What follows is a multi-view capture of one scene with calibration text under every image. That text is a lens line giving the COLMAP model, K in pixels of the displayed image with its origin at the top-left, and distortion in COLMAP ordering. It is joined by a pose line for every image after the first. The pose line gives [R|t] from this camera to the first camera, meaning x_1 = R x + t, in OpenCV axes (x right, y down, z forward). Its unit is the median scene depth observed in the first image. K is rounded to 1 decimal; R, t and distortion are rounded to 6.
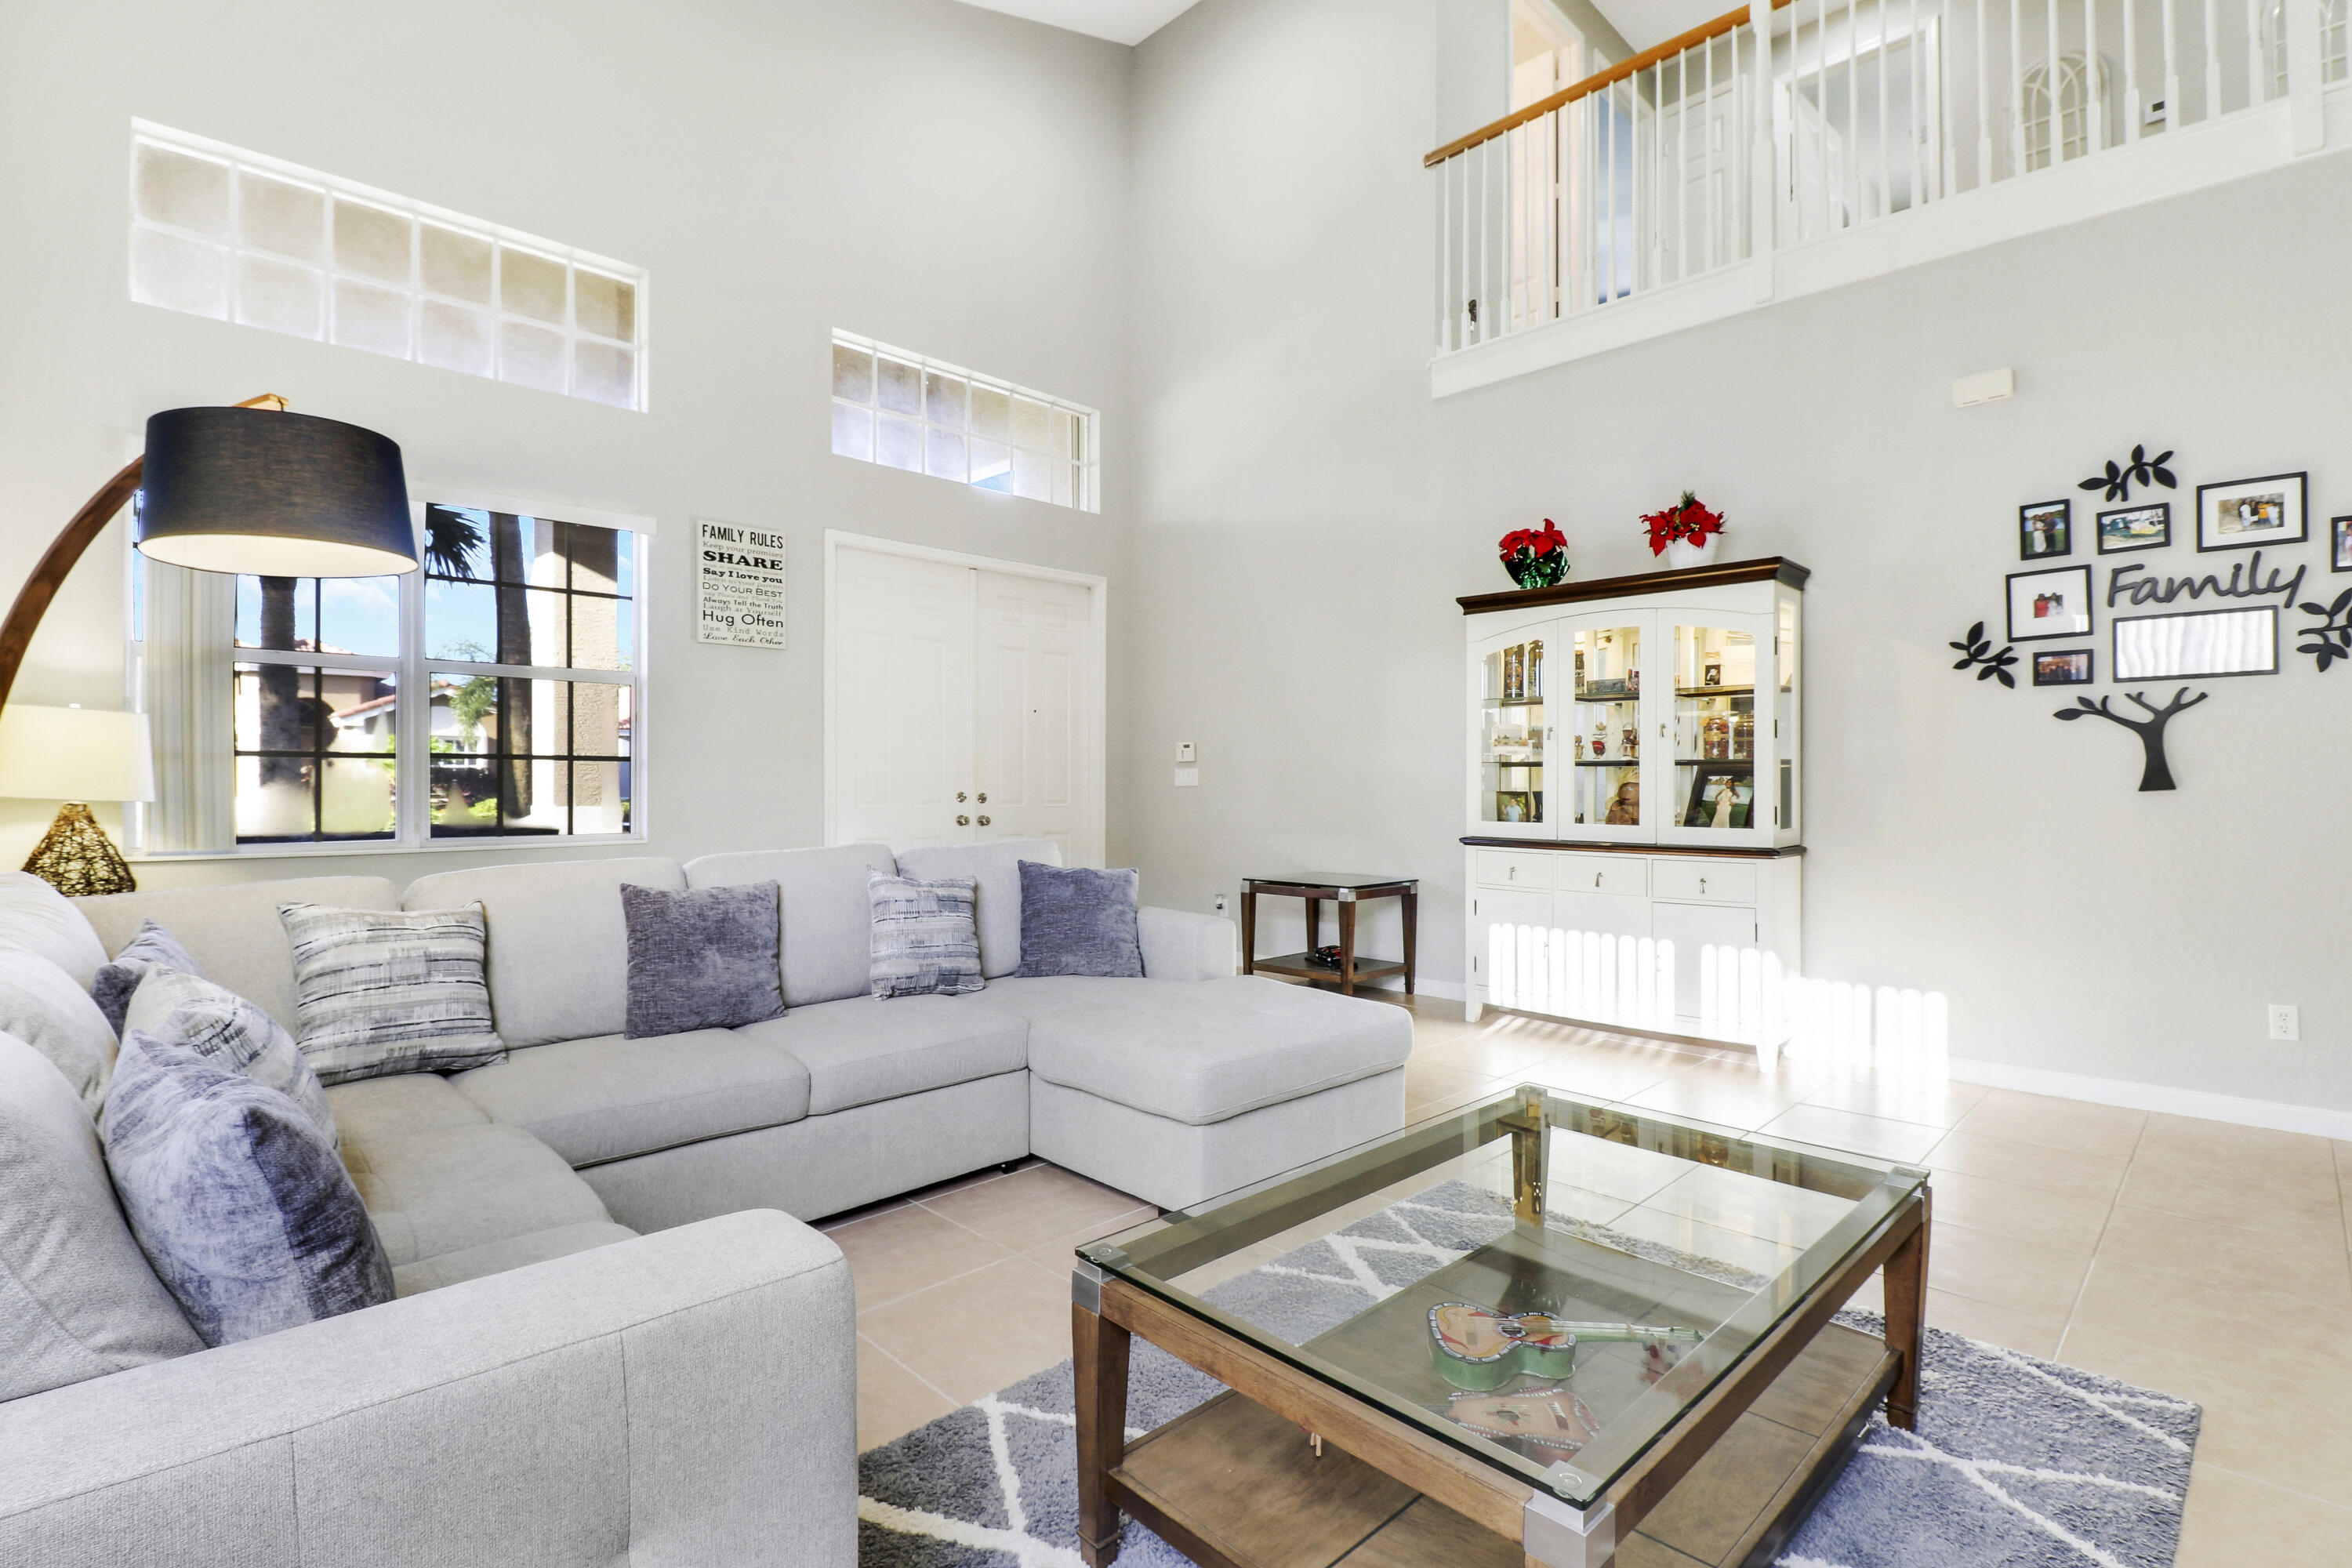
lens RADIAL K [[1109.5, 0, 1168.2], [0, 1109.5, 787.9], [0, 0, 1]] dist [-0.002930, -0.002163]
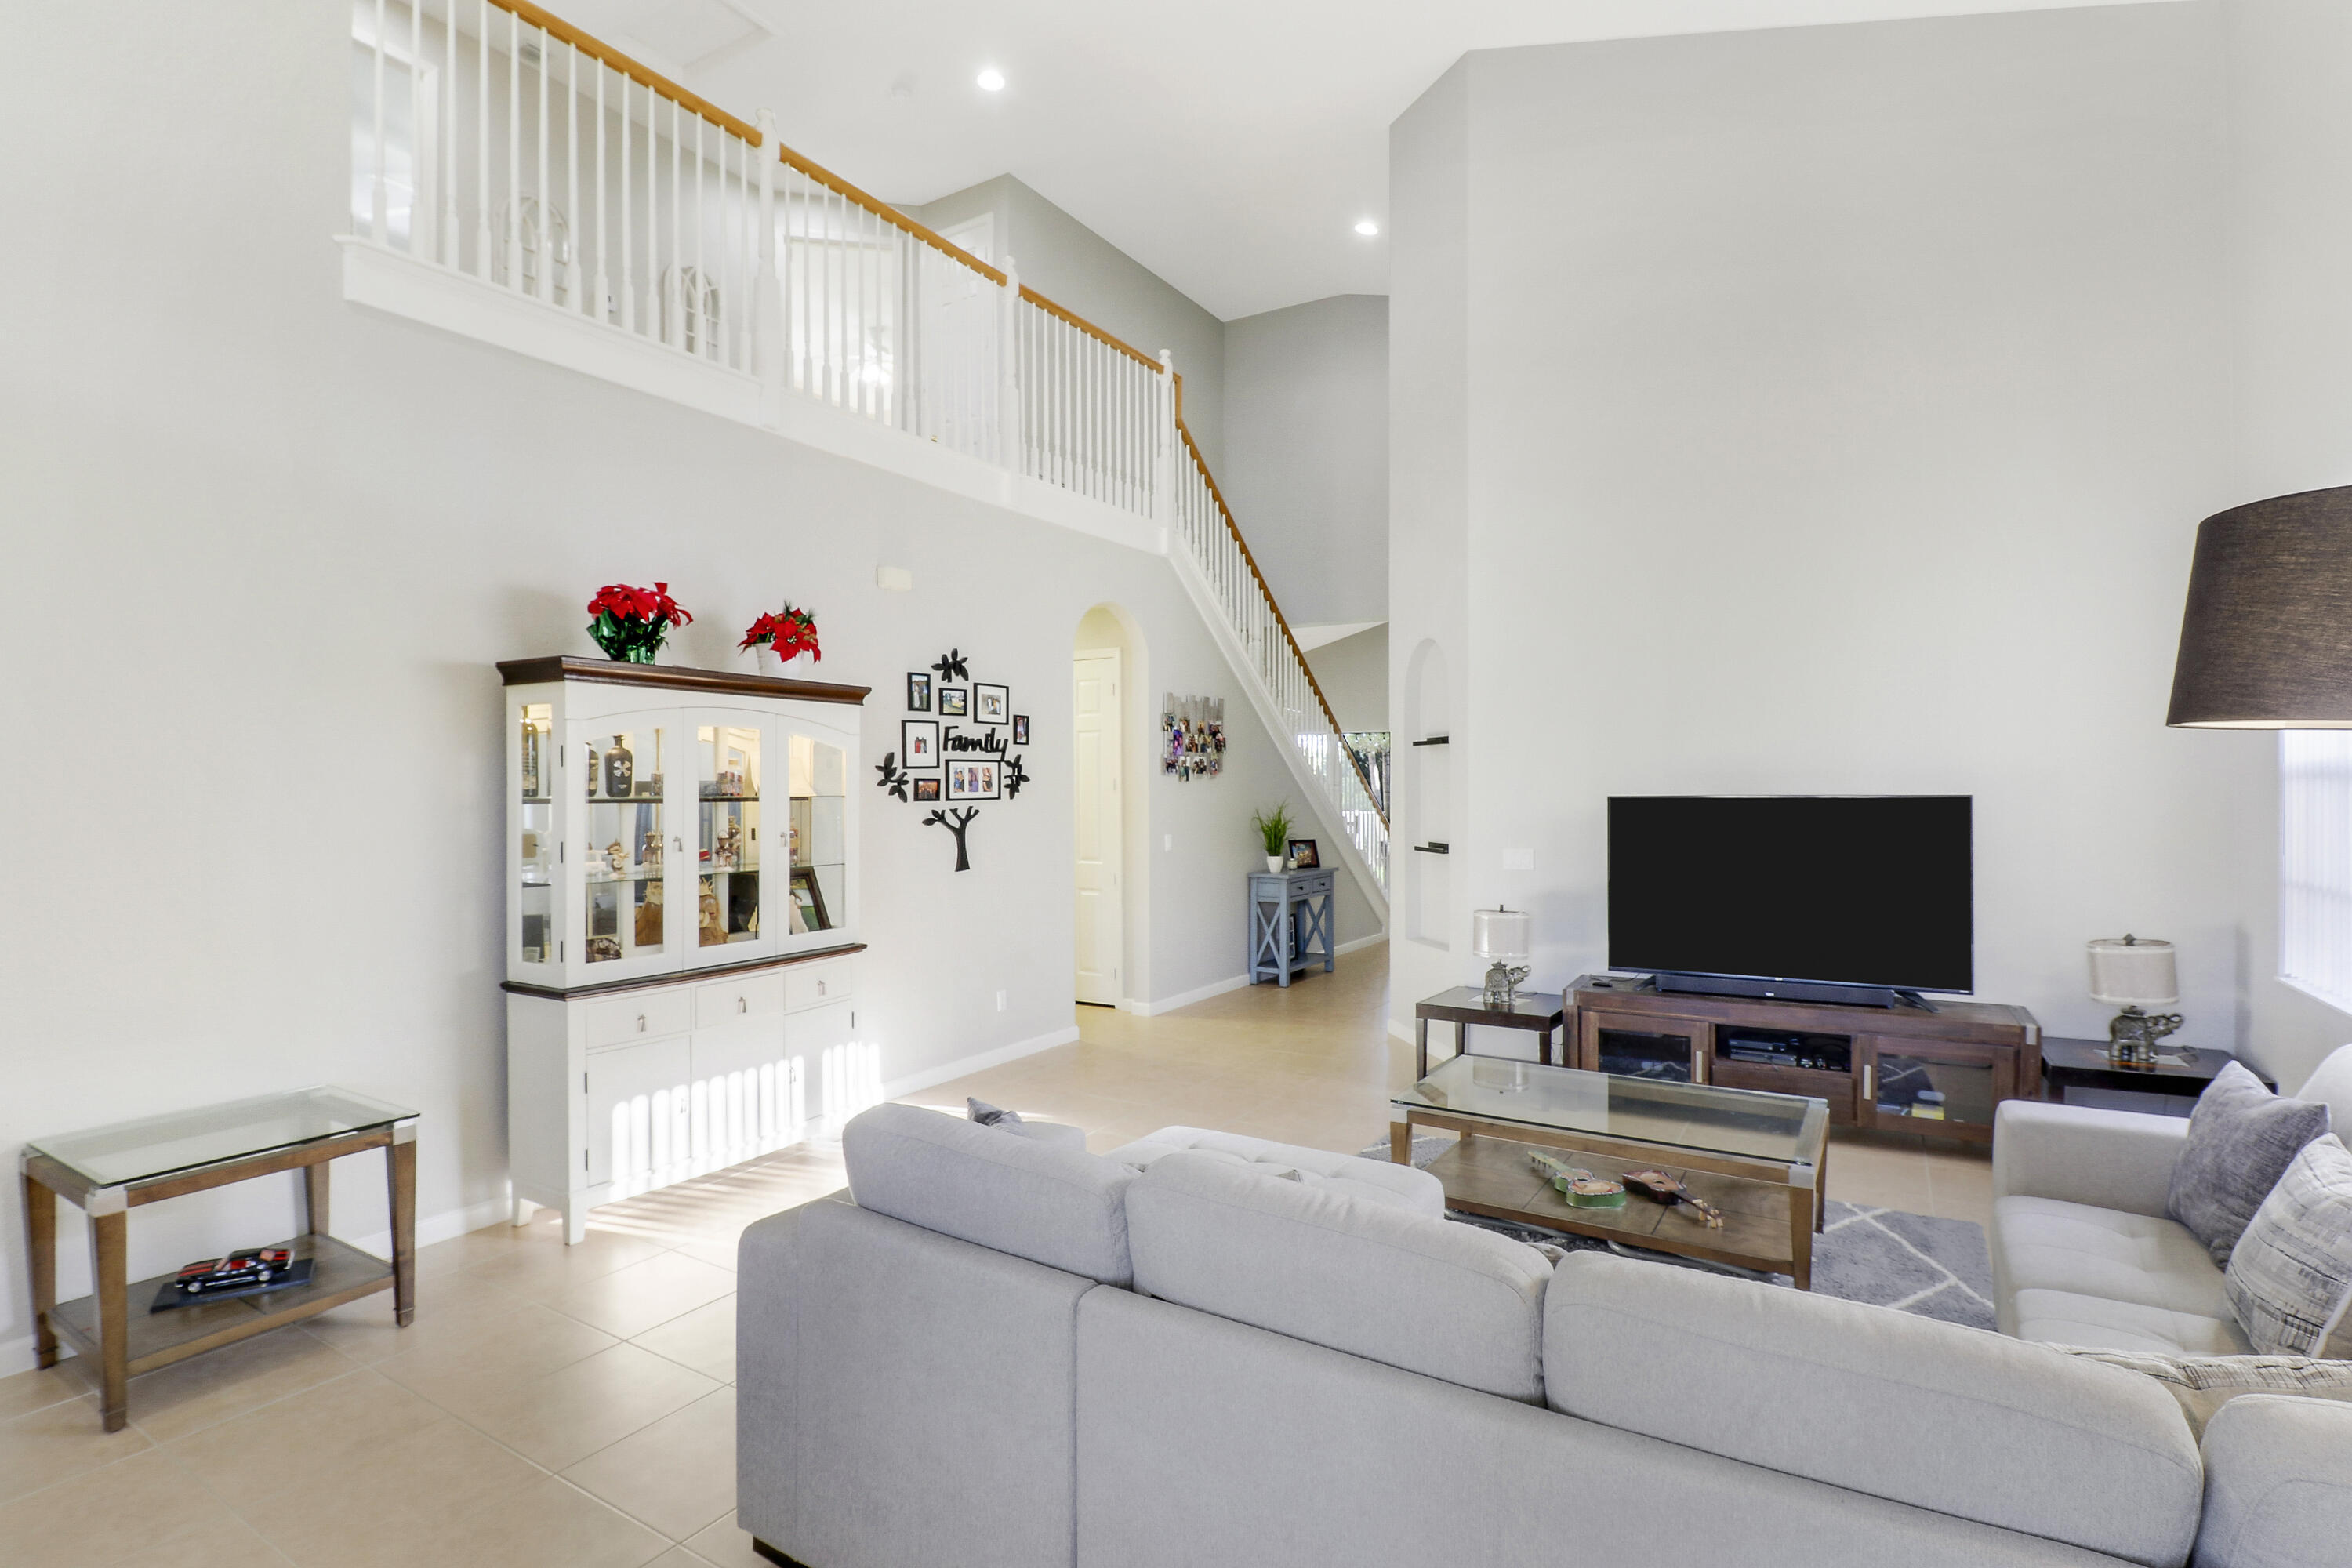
lens RADIAL K [[1109.5, 0, 1154.2], [0, 1109.5, 776.1], [0, 0, 1]] dist [-0.002930, -0.002163]
pose [[-0.242743, -0.000019, 0.970091, -0.664249], [0.007755, 0.999968, 0.001960, -0.125109], [-0.970060, 0.007999, -0.242735, 1.049699]]
